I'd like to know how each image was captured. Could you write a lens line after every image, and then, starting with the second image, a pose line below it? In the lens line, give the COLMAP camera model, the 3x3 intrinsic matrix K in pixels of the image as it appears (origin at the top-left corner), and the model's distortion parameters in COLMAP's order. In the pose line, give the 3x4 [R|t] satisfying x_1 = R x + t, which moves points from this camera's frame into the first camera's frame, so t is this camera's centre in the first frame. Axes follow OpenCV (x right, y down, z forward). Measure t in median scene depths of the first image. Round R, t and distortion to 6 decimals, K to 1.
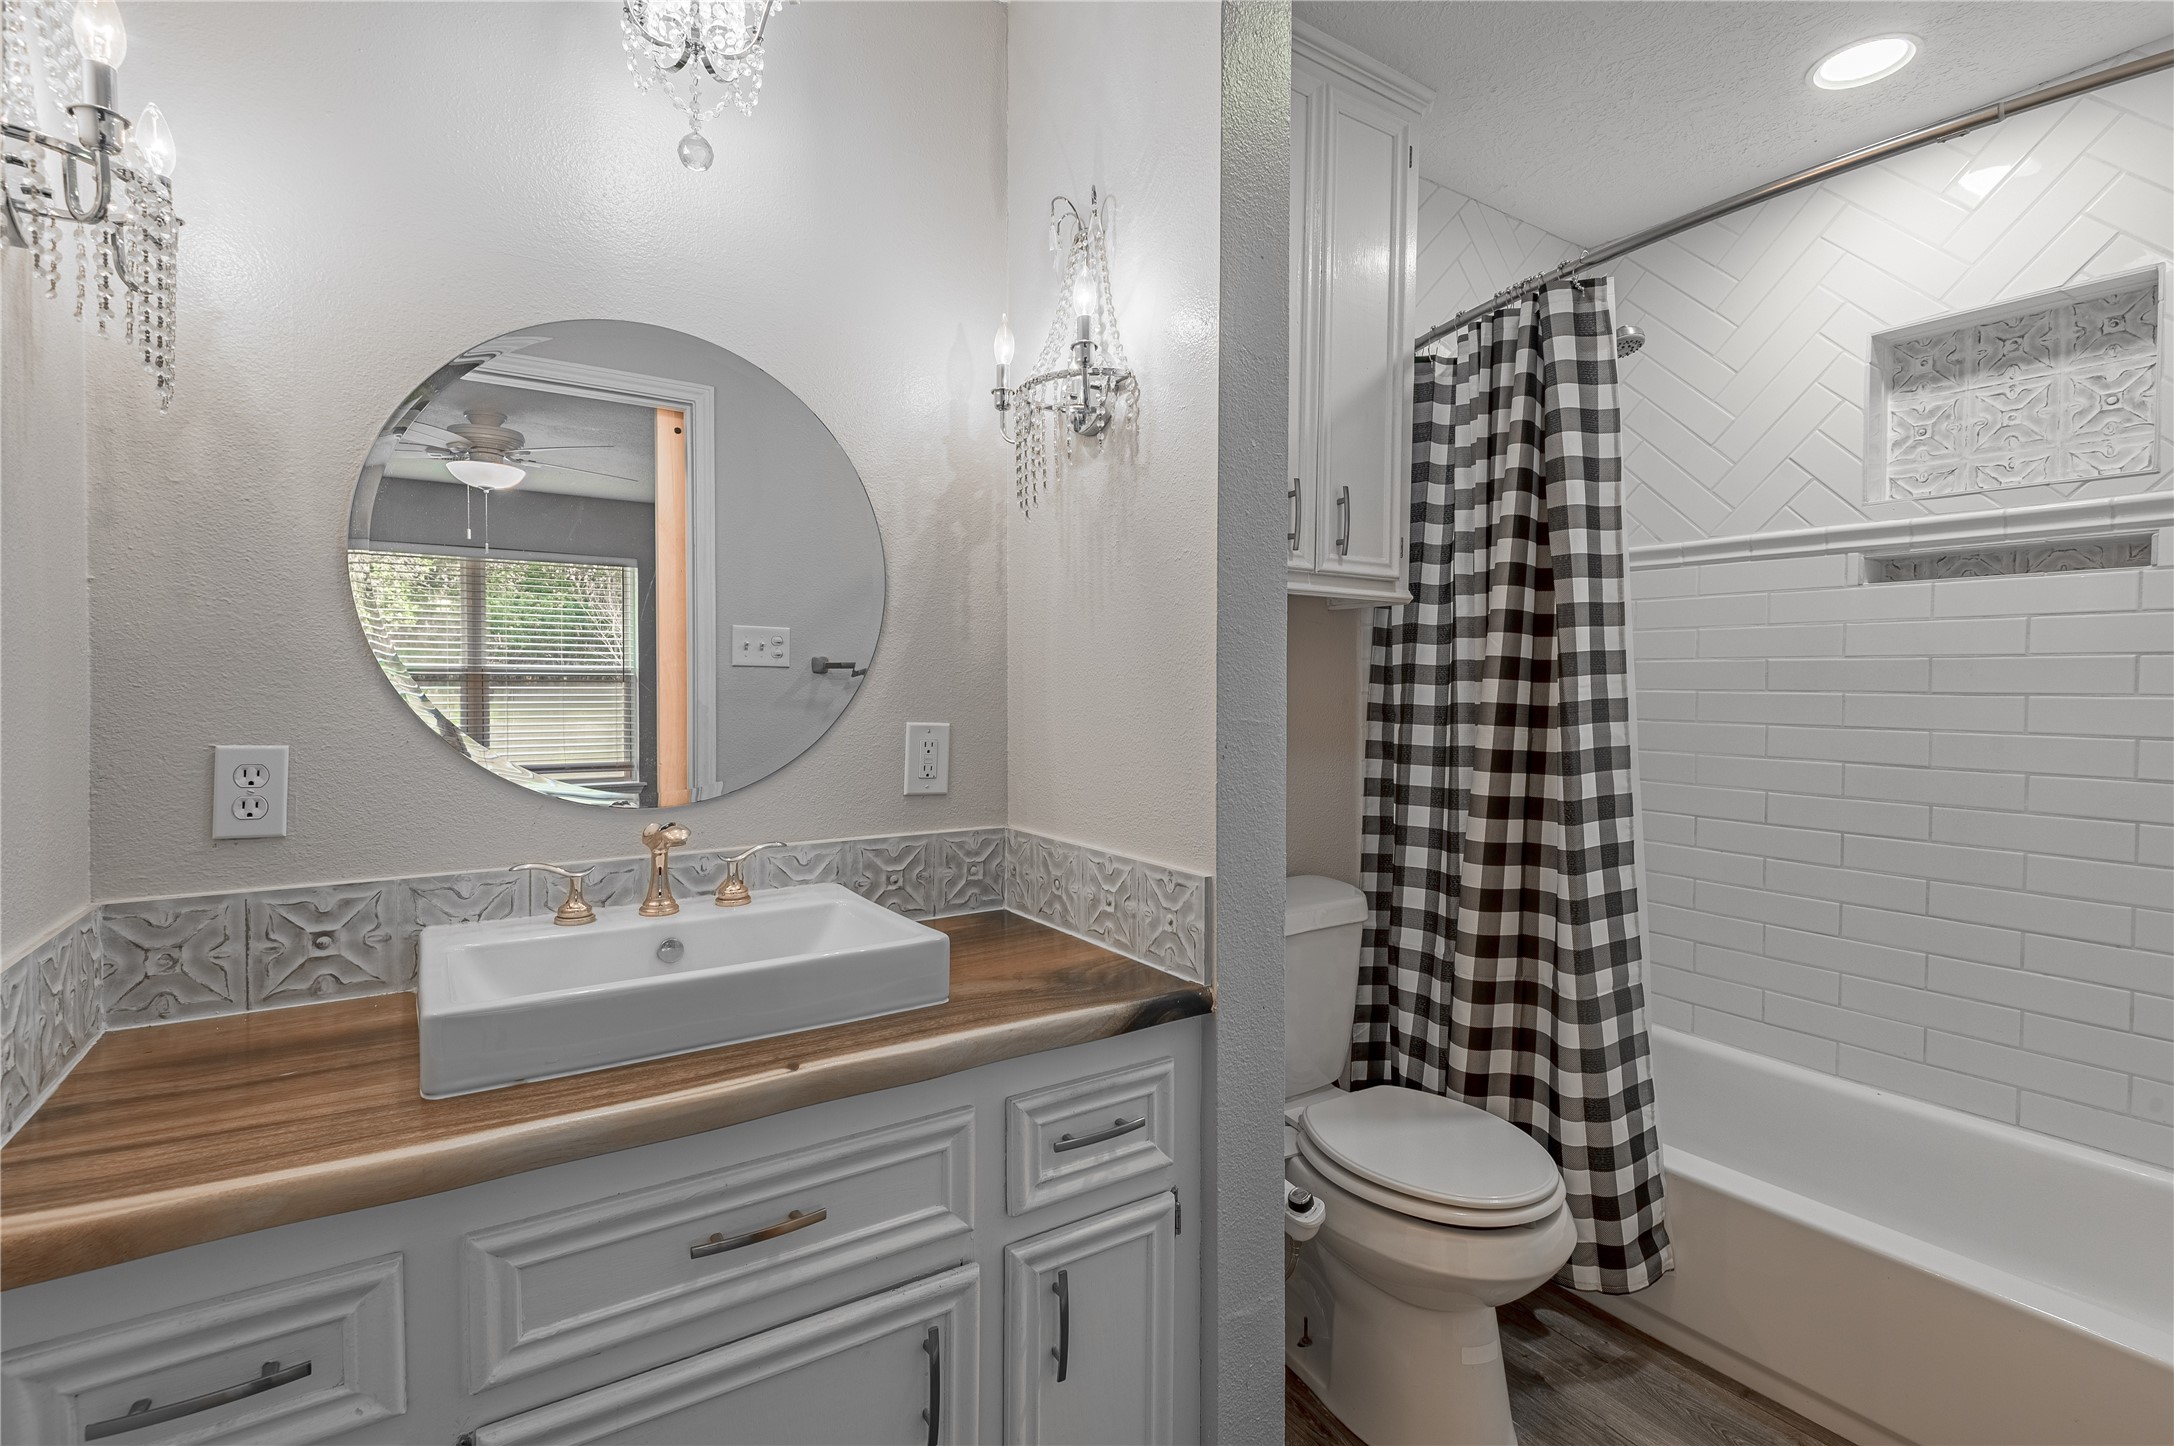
lens RADIAL K [[1036.0, 0, 1091.5], [0, 1036.0, 708.6], [0, 0, 1]] dist [0.026045, -0.013081]
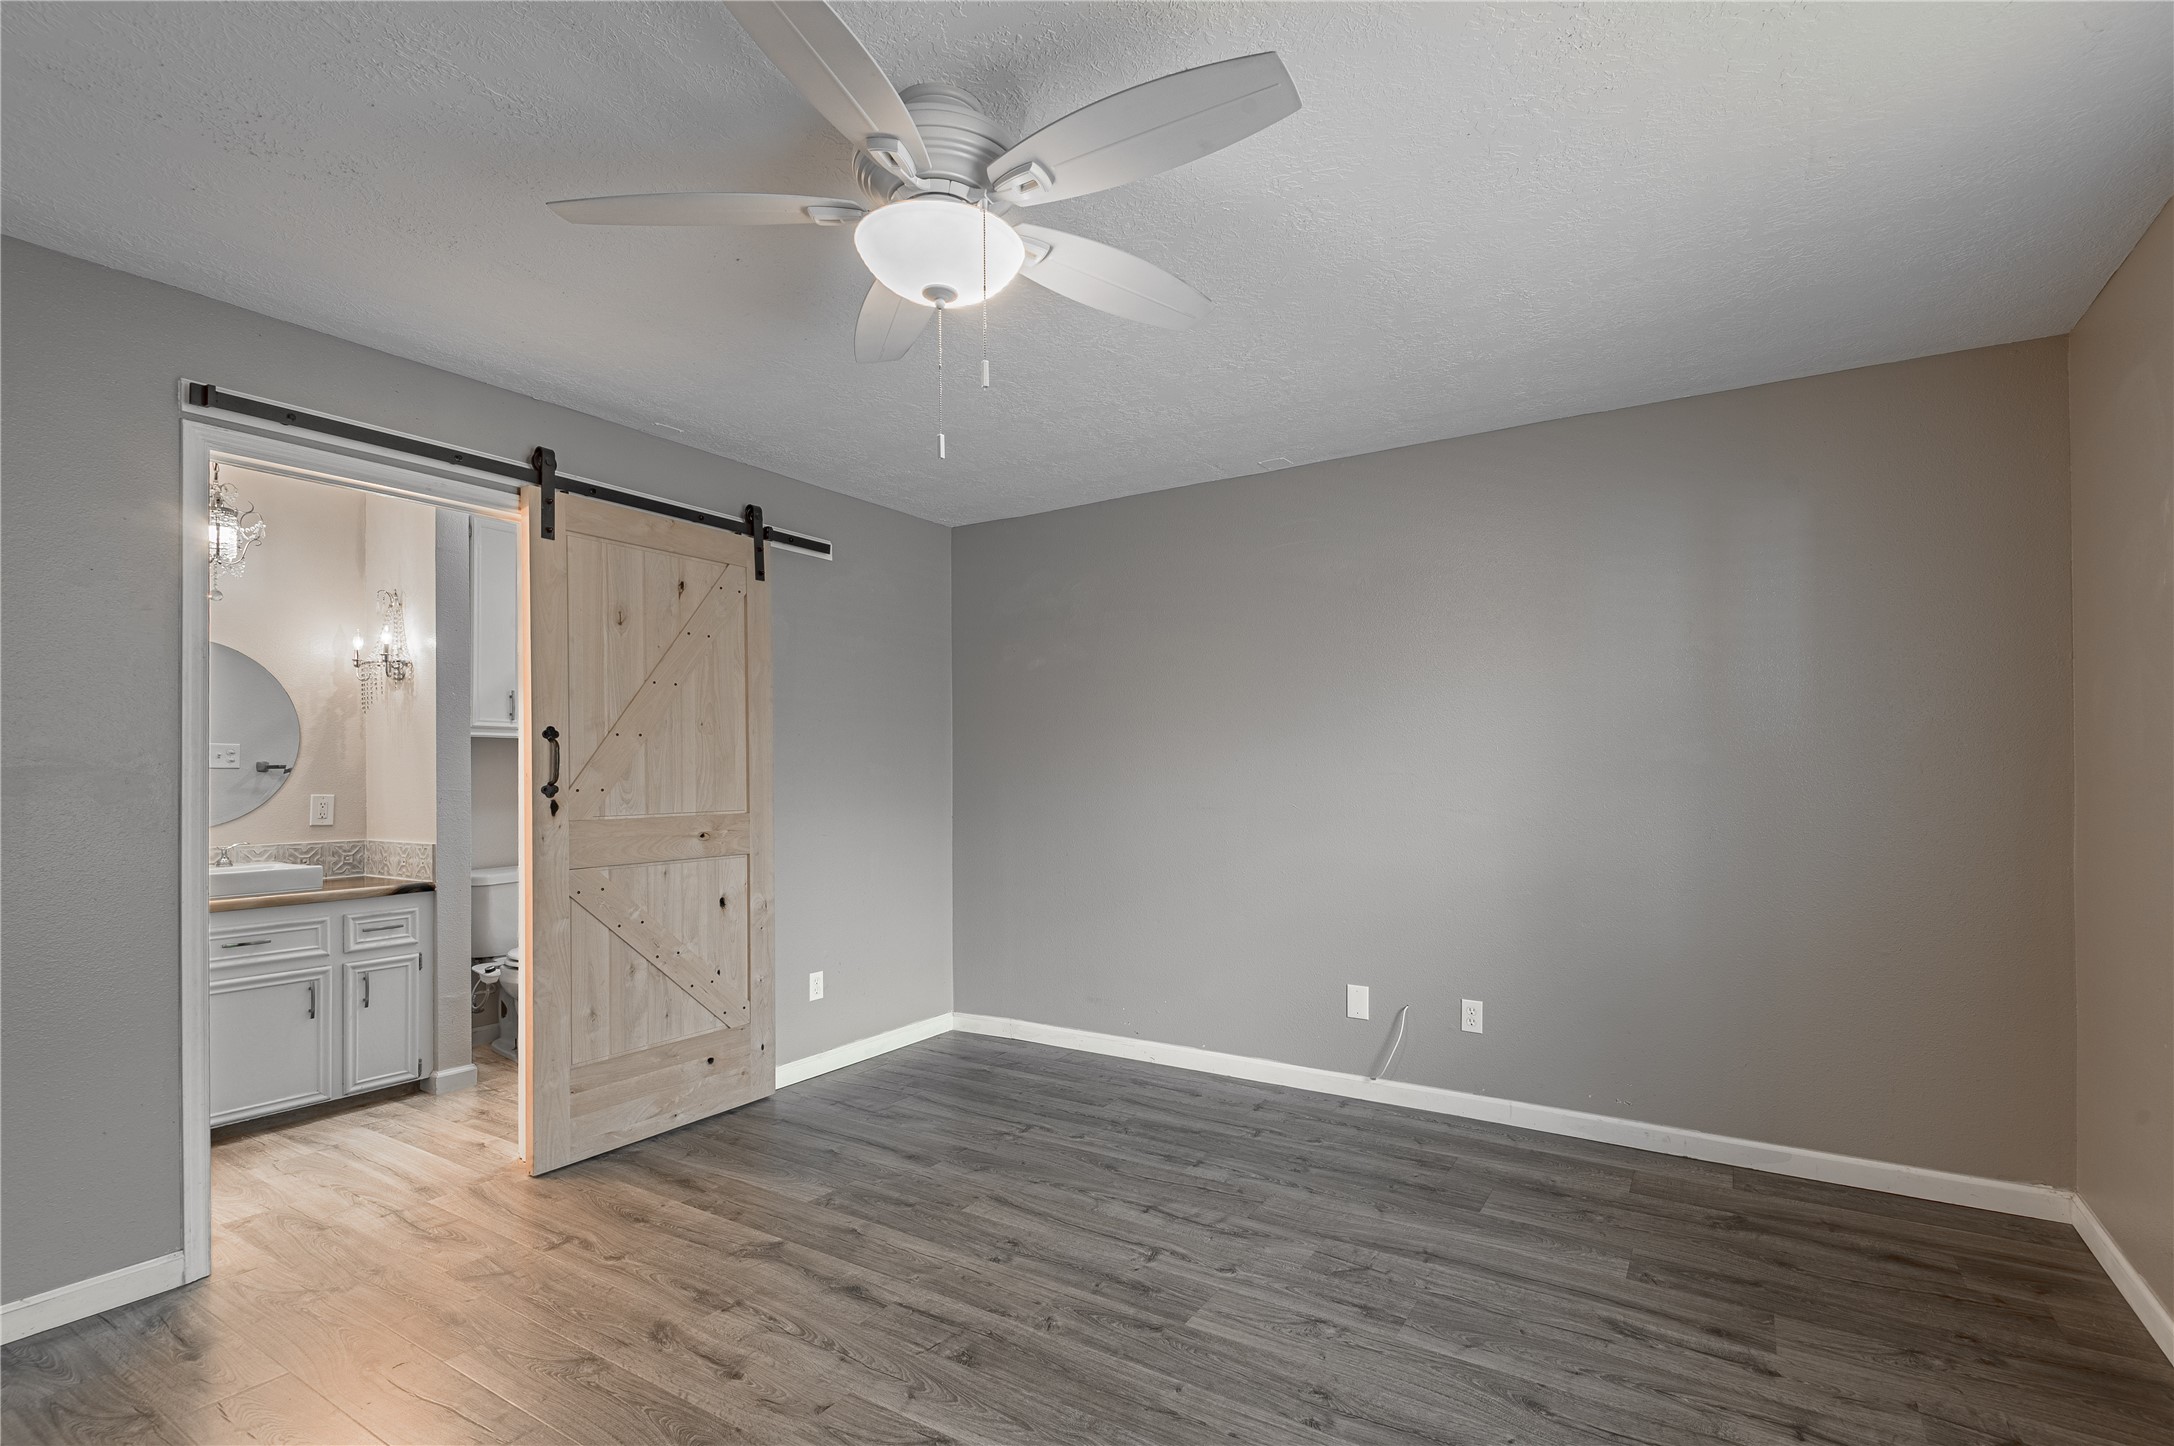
lens RADIAL K [[1036.0, 0, 1069.1], [0, 1036.0, 758.2], [0, 0, 1]] dist [0.026045, -0.013081]
pose [[0.917657, -0.007544, 0.397302, 0.483193], [0.021126, 0.999332, -0.029820, 0.040280], [-0.396811, 0.035758, 0.917203, -1.971367]]
